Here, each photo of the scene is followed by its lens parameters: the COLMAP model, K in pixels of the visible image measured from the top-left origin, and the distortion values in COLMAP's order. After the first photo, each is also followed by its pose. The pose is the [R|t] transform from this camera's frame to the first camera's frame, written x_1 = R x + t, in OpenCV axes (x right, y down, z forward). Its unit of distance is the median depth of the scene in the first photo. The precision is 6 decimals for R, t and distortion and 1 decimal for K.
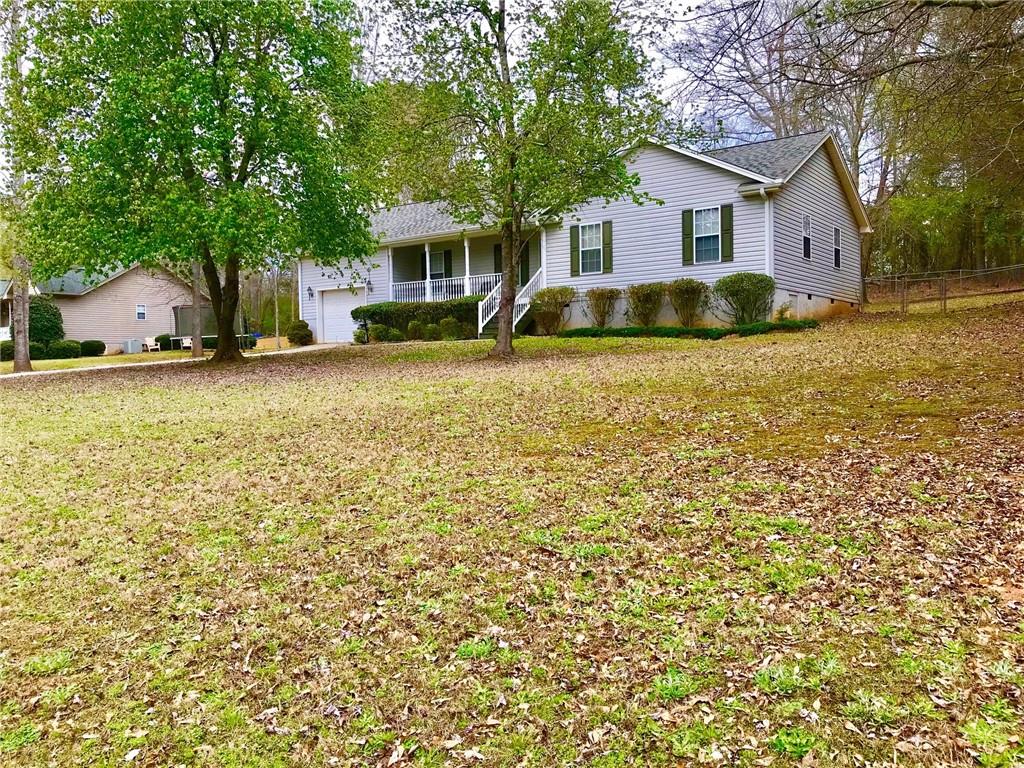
lens RADIAL K [[836.7, 0, 515.8], [0, 836.7, 378.2], [0, 0, 1]] dist [0.113142, -0.248257]
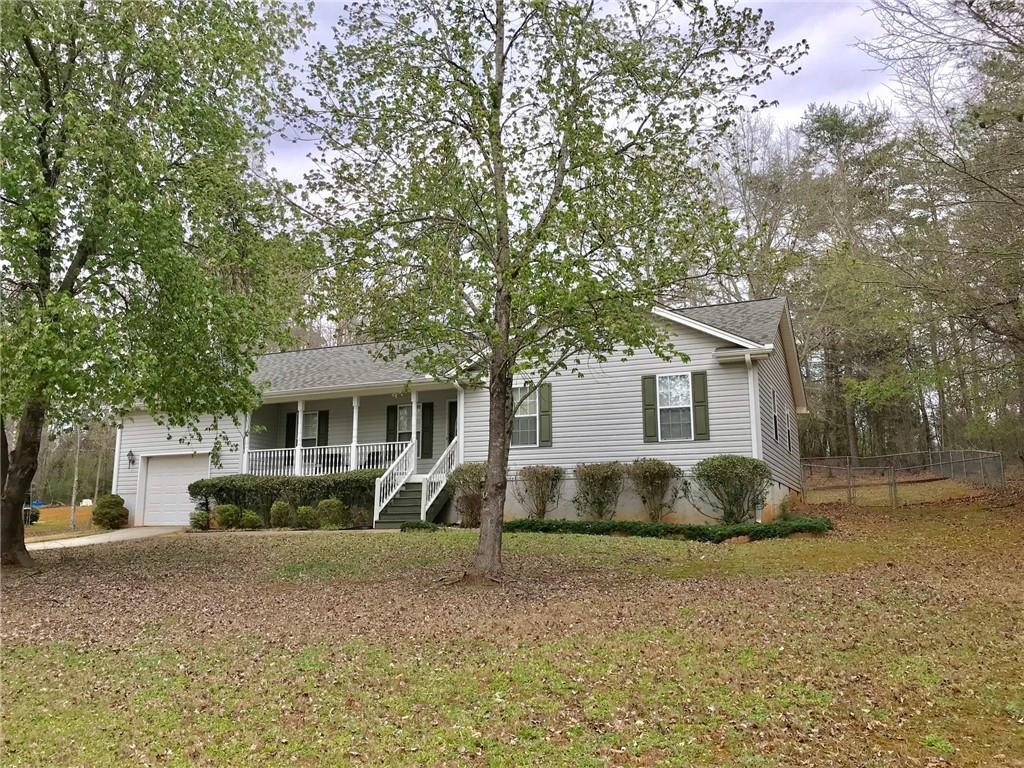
lens RADIAL K [[836.7, 0, 515.8], [0, 836.7, 378.2], [0, 0, 1]] dist [0.113142, -0.248257]
pose [[0.977106, 0.052745, 0.206109, -0.084919], [-0.010739, 0.979774, -0.199821, -0.030405], [-0.212480, 0.193033, 0.957909, 0.230625]]
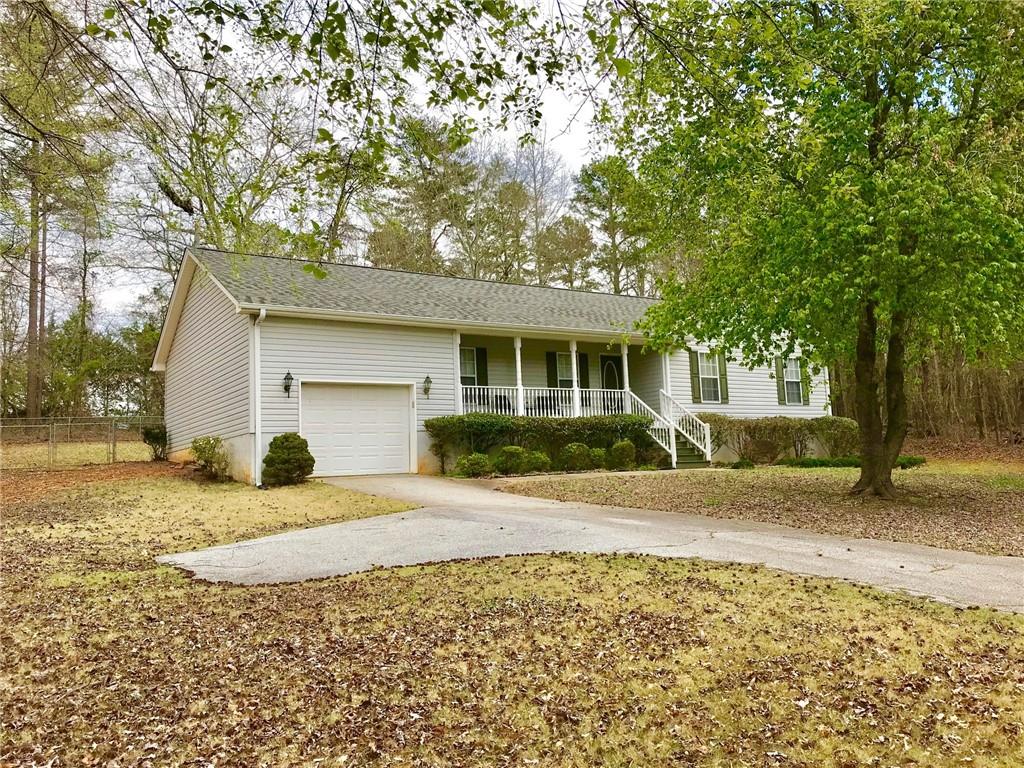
lens RADIAL K [[836.7, 0, 515.8], [0, 836.7, 378.2], [0, 0, 1]] dist [0.113142, -0.248257]
pose [[0.365035, 0.110842, 0.924372, -0.906740], [0.047399, 0.989387, -0.137356, -0.029280], [-0.929787, 0.093954, 0.355907, 0.867106]]
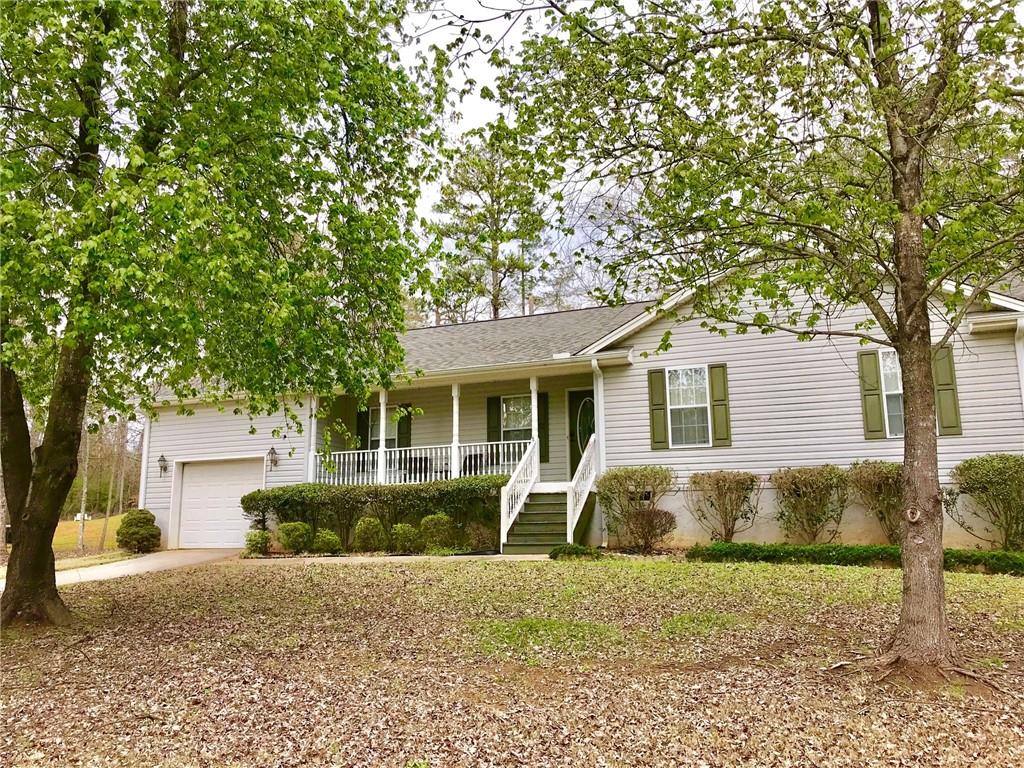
lens RADIAL K [[836.7, 0, 515.8], [0, 836.7, 378.2], [0, 0, 1]] dist [0.113142, -0.248257]
pose [[0.973391, 0.054121, 0.222668, -0.173647], [-0.005693, 0.977120, -0.212611, -0.043284], [-0.229080, 0.205686, 0.951428, 0.441169]]
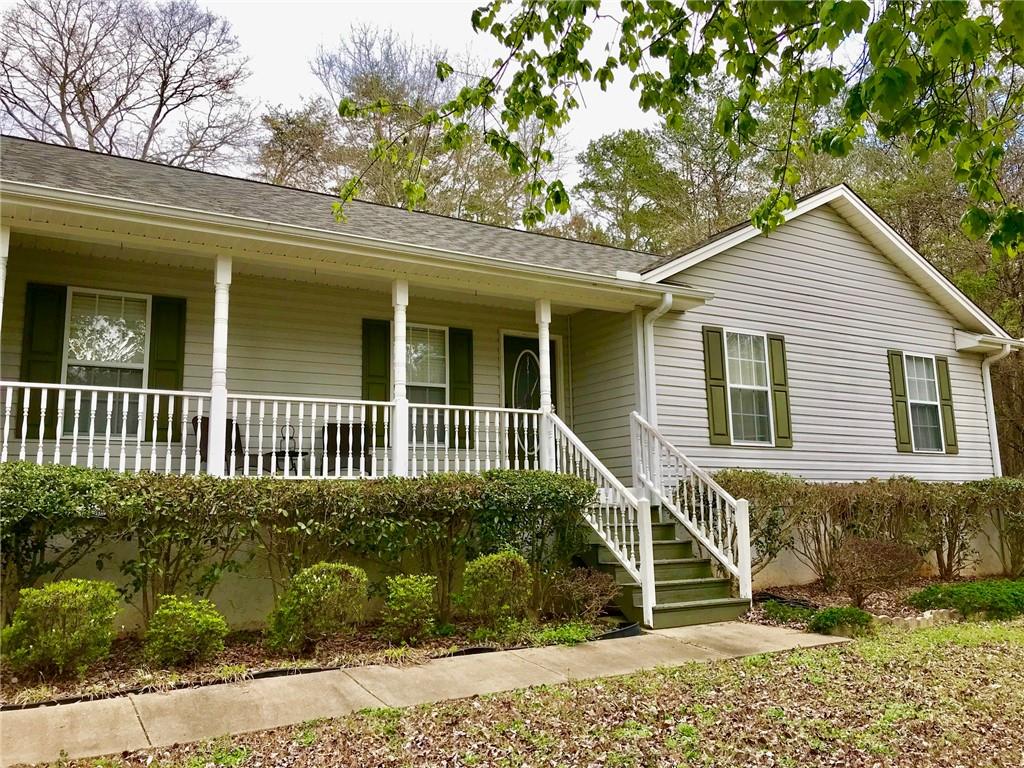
lens RADIAL K [[836.7, 0, 515.8], [0, 836.7, 378.2], [0, 0, 1]] dist [0.113142, -0.248257]
pose [[0.406686, 0.159527, 0.899532, -0.356443], [0.024718, 0.982354, -0.185391, -0.081871], [-0.913234, 0.097631, 0.395566, 0.943932]]
